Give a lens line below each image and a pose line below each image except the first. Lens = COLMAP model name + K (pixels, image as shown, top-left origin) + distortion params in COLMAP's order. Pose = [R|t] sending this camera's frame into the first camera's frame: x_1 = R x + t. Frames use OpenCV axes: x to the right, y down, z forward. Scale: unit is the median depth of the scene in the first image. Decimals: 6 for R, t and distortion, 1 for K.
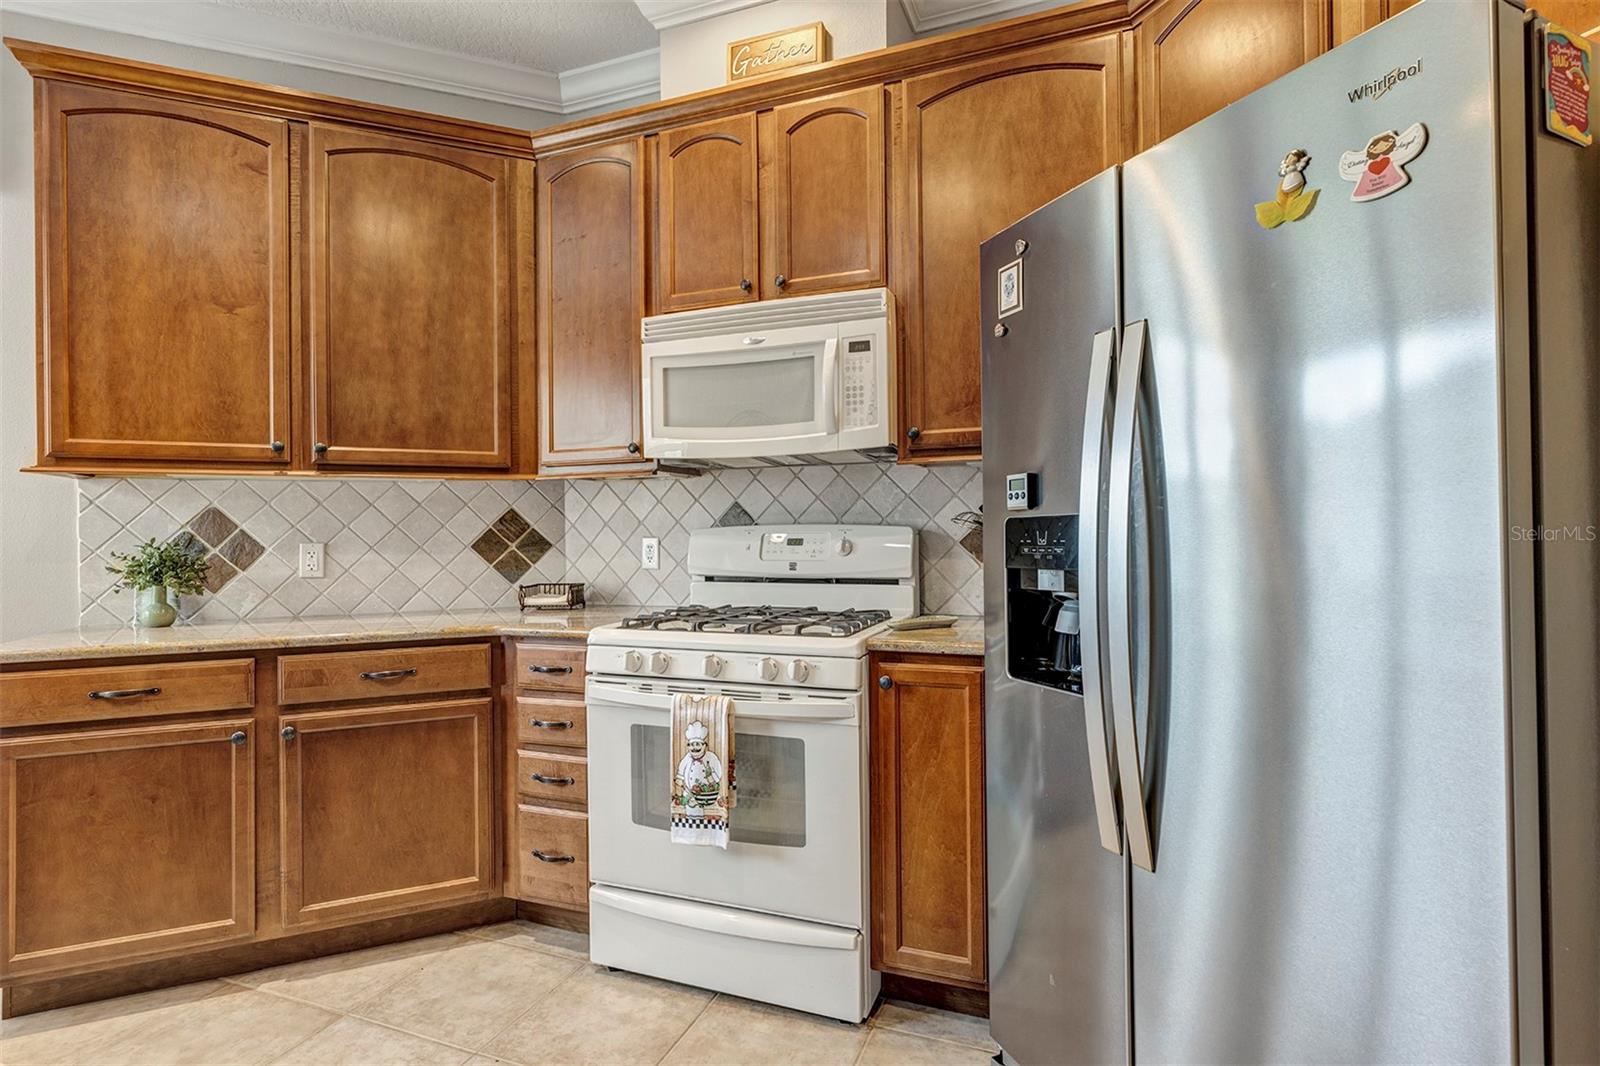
lens RADIAL K [[795.3, 0, 803.4], [0, 795.3, 524.2], [0, 0, 1]] dist [-0.004568, -0.000655]
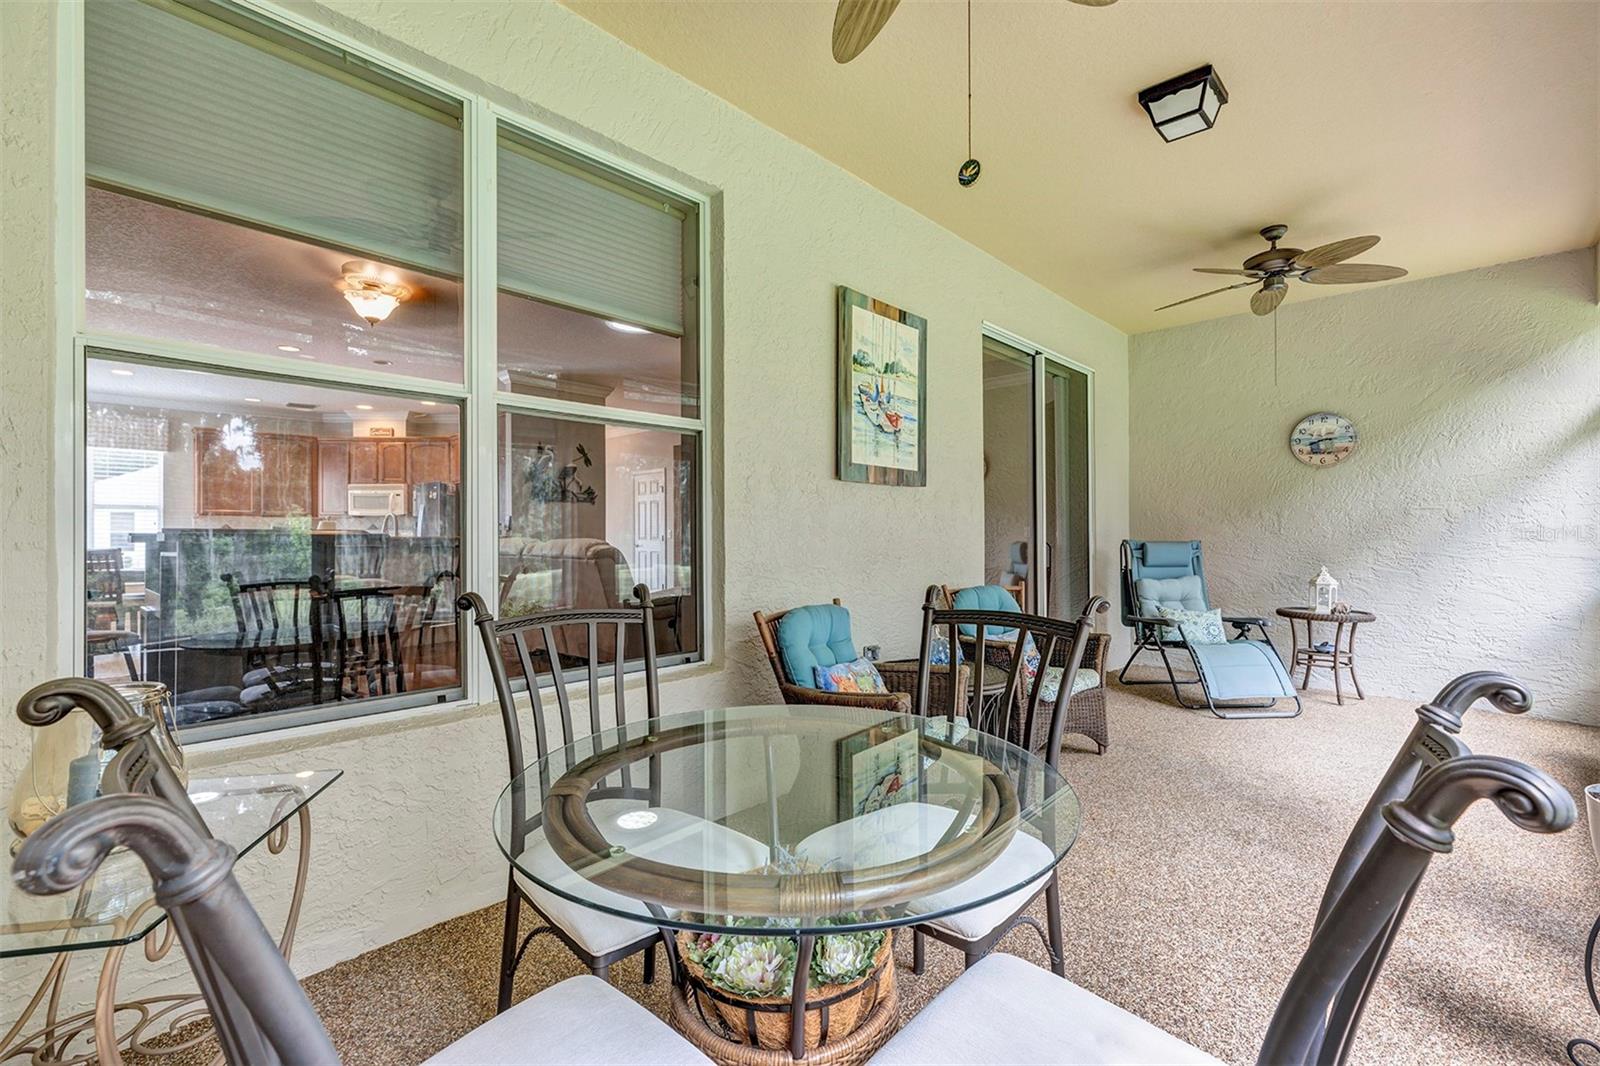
lens RADIAL K [[733.2, 0, 803.2], [0, 733.2, 529.6], [0, 0, 1]] dist [0.009470, -0.000274]
pose [[0.924366, 0.006682, 0.381448, 0.600828], [-0.004277, 0.999965, -0.007150, 0.020839], [-0.381482, 0.004978, 0.924363, -3.889684]]
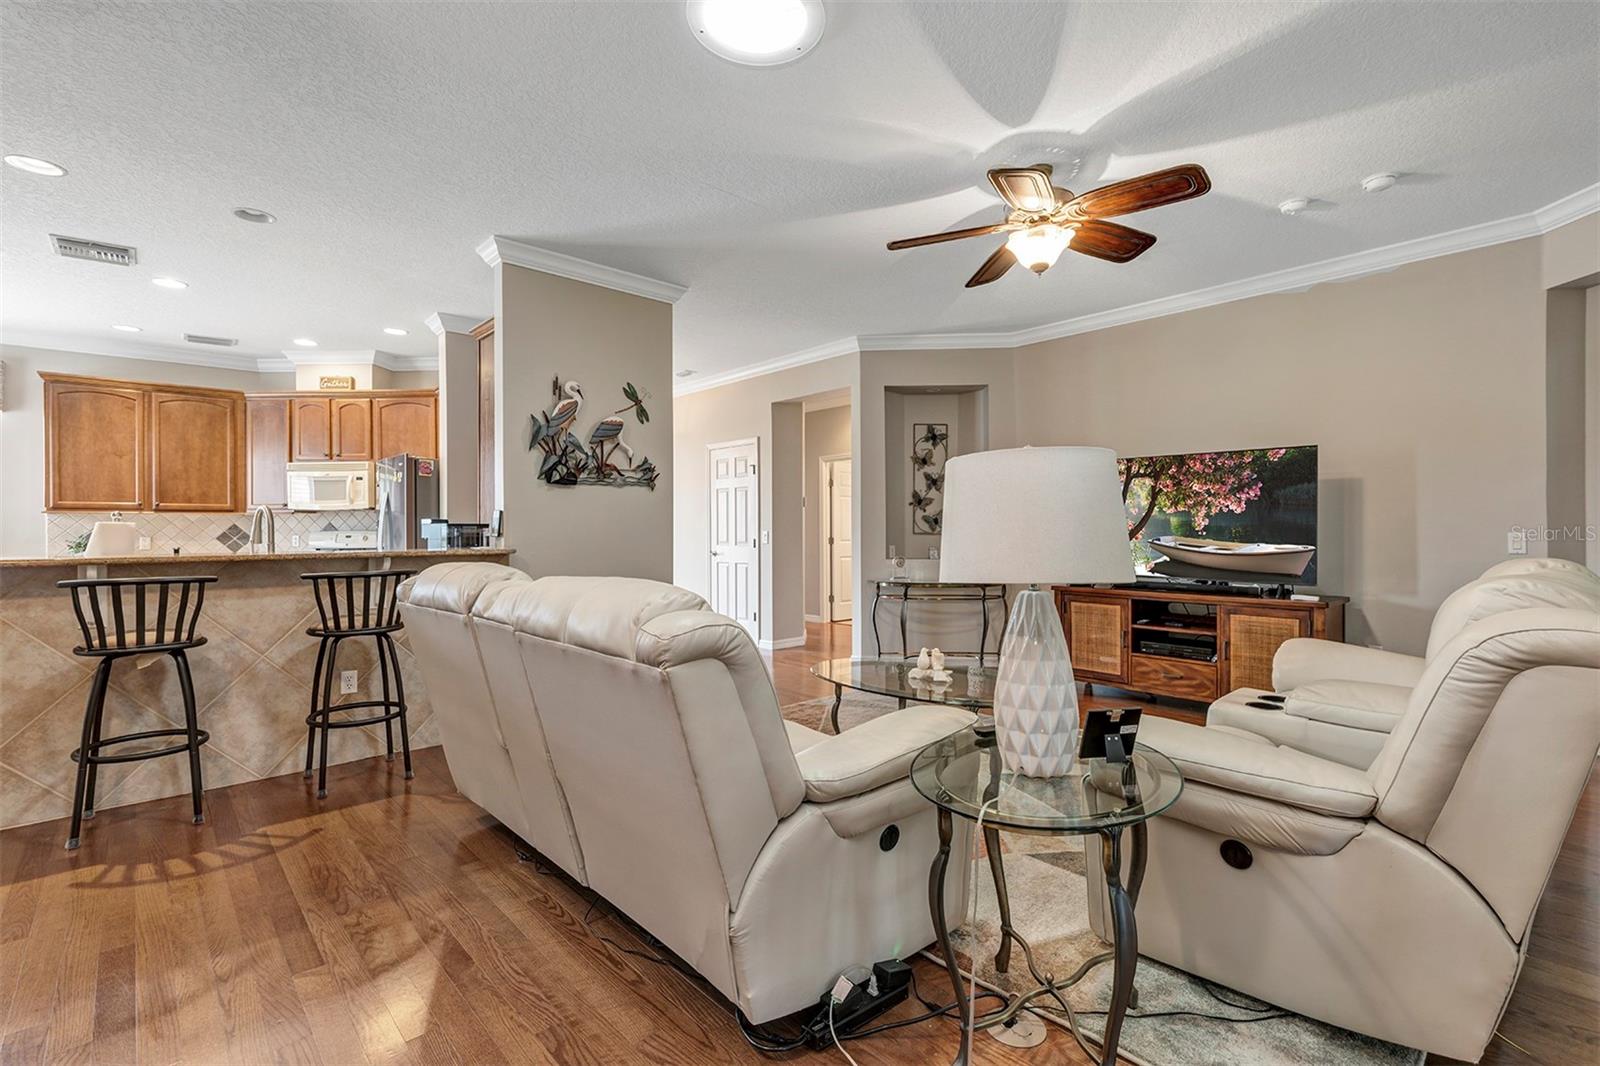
lens RADIAL K [[733.2, 0, 803.3], [0, 733.2, 527.2], [0, 0, 1]] dist [0.009470, -0.000274]
pose [[0.949458, 0.005523, 0.313845, 0.777426], [-0.005189, 0.999985, -0.001898, -0.017393], [-0.313850, 0.000174, 0.949472, -2.265505]]
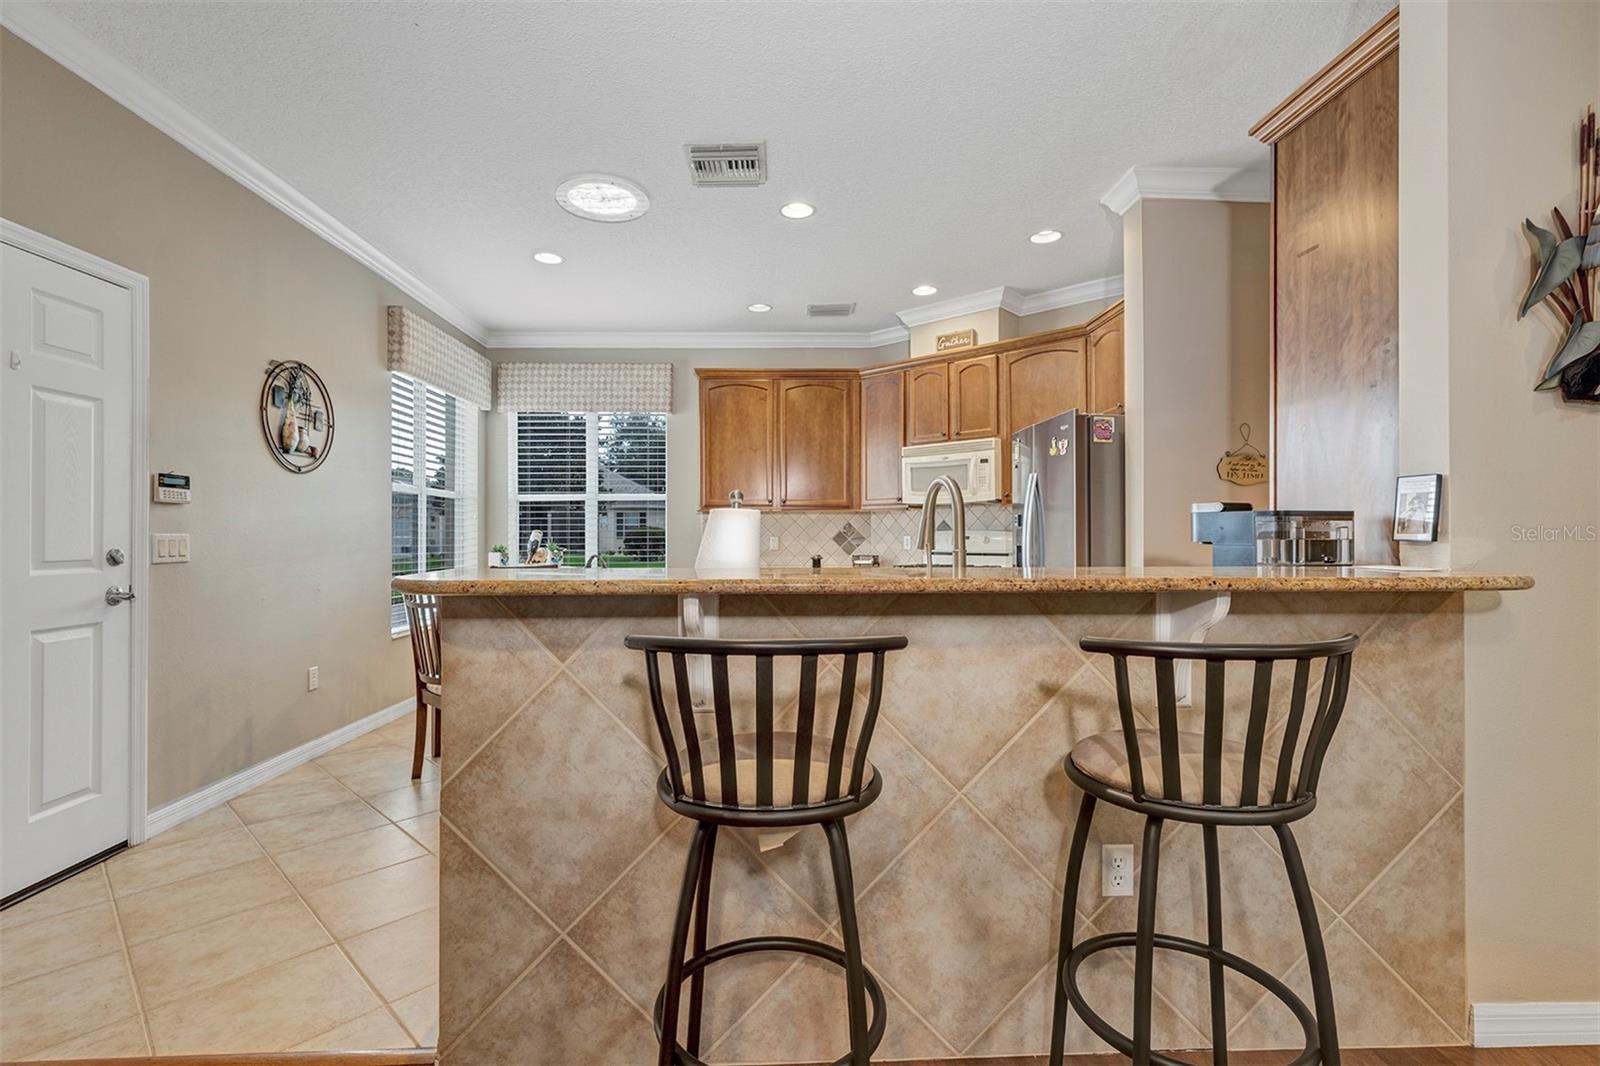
lens RADIAL K [[733.2, 0, 787.4], [0, 733.2, 530.0], [0, 0, 1]] dist [0.009470, -0.000274]
pose [[0.924262, 0.006017, -0.381712, 0.340034], [-0.005729, 0.999982, 0.001892, -0.002415], [0.381717, 0.000438, 0.924279, -1.251445]]
